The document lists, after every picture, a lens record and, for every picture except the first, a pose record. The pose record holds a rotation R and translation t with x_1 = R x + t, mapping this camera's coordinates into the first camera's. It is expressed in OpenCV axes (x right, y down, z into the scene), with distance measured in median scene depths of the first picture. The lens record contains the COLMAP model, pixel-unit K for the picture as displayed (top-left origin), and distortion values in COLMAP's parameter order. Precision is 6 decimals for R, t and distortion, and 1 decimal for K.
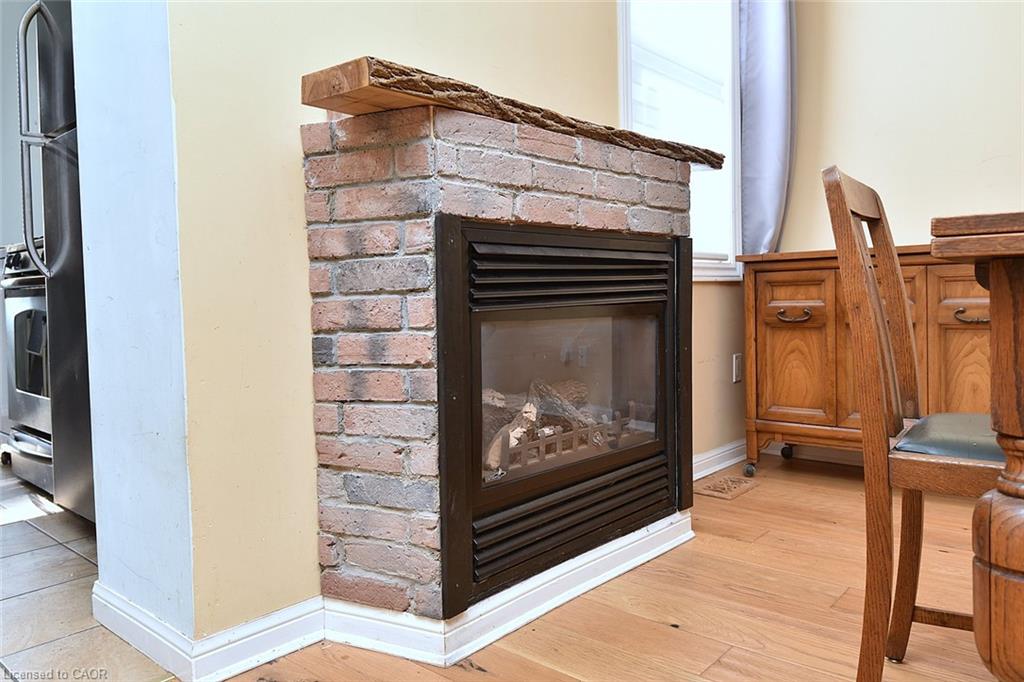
lens RADIAL K [[738.0, 0, 486.2], [0, 738.0, 314.8], [0, 0, 1]] dist [0.005733, 0.001079]
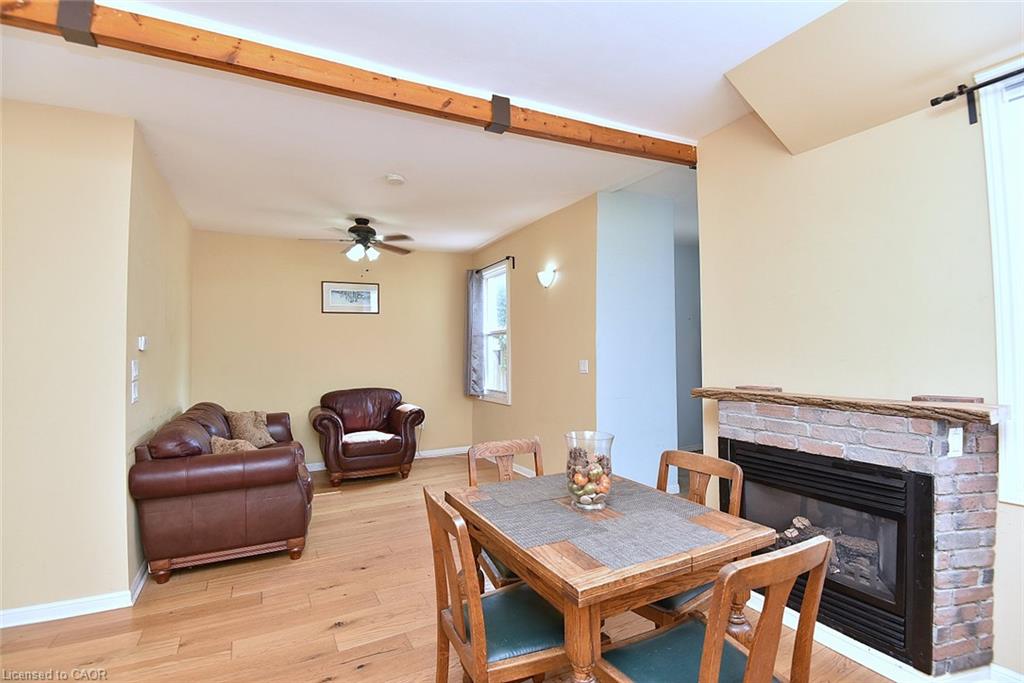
lens RADIAL K [[474.3, 0, 517.8], [0, 474.3, 341.1], [0, 0, 1]] dist [-0.024375, -0.011377]
pose [[-0.330647, 0.004831, -0.943742, 1.844219], [-0.006474, 0.999952, 0.007387, -0.491368], [0.943732, 0.008552, -0.330600, 0.805341]]
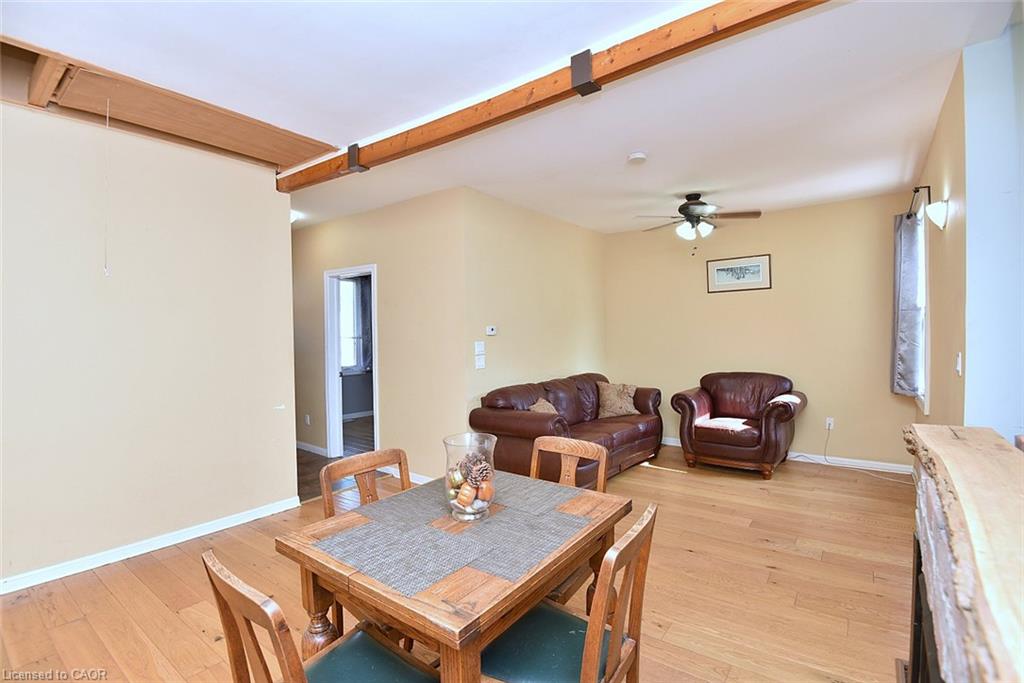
lens RADIAL K [[474.3, 0, 517.8], [0, 474.3, 341.1], [0, 0, 1]] dist [-0.024375, -0.011377]
pose [[-0.994623, 0.037104, -0.096689, 0.689357], [0.032726, 0.998383, 0.046477, -0.519794], [0.098257, 0.043063, -0.994229, 1.643055]]
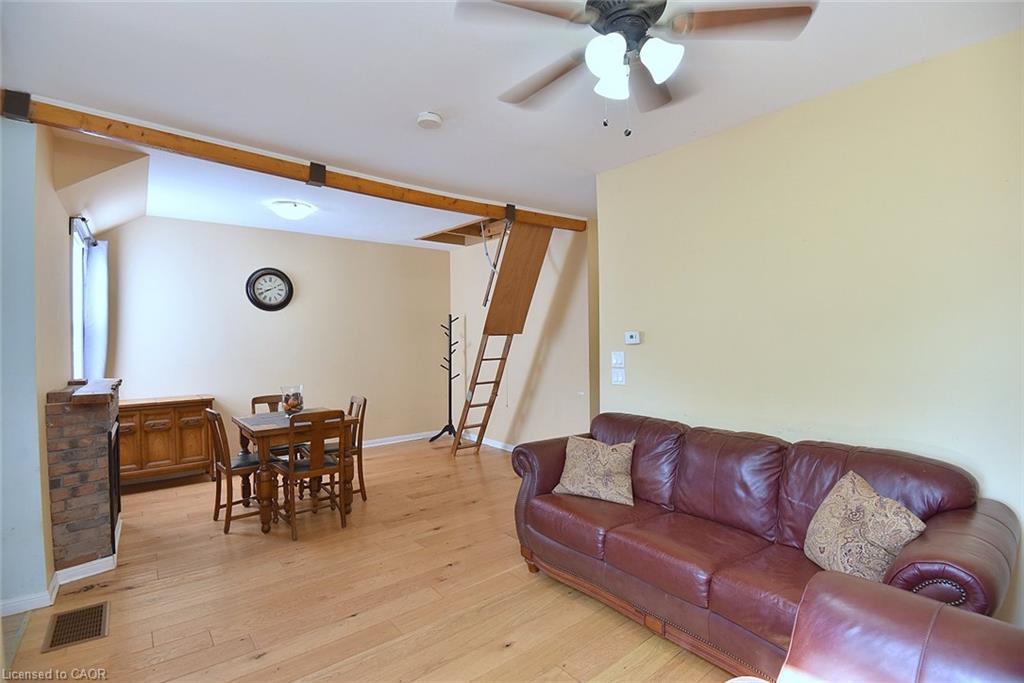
lens RADIAL K [[474.3, 0, 517.8], [0, 474.3, 341.1], [0, 0, 1]] dist [-0.024375, -0.011377]
pose [[0.146507, 0.014679, 0.989101, -1.722657], [0.031322, 0.999320, -0.019471, -0.415162], [-0.988714, 0.033833, 0.145948, -1.043921]]
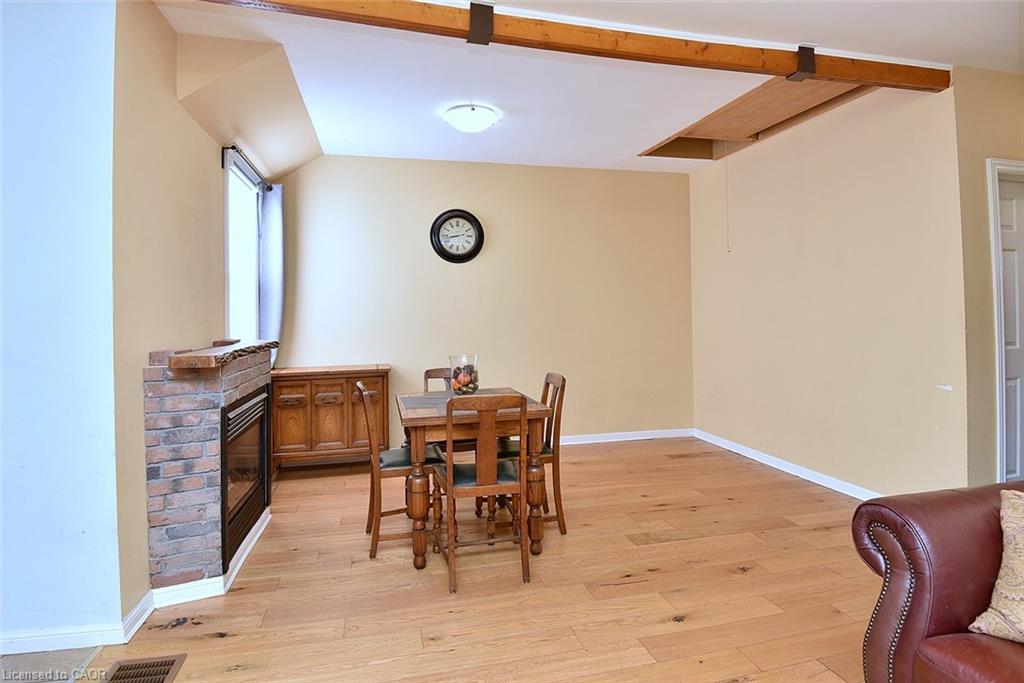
lens RADIAL K [[532.9, 0, 512.5], [0, 532.9, 304.6], [0, 0, 1]] dist [-0.001821, -0.037033]
pose [[0.562494, 0.030834, 0.826226, -0.925557], [0.021080, 0.998445, -0.051612, -0.342333], [-0.826532, 0.046448, 0.560970, -0.746739]]
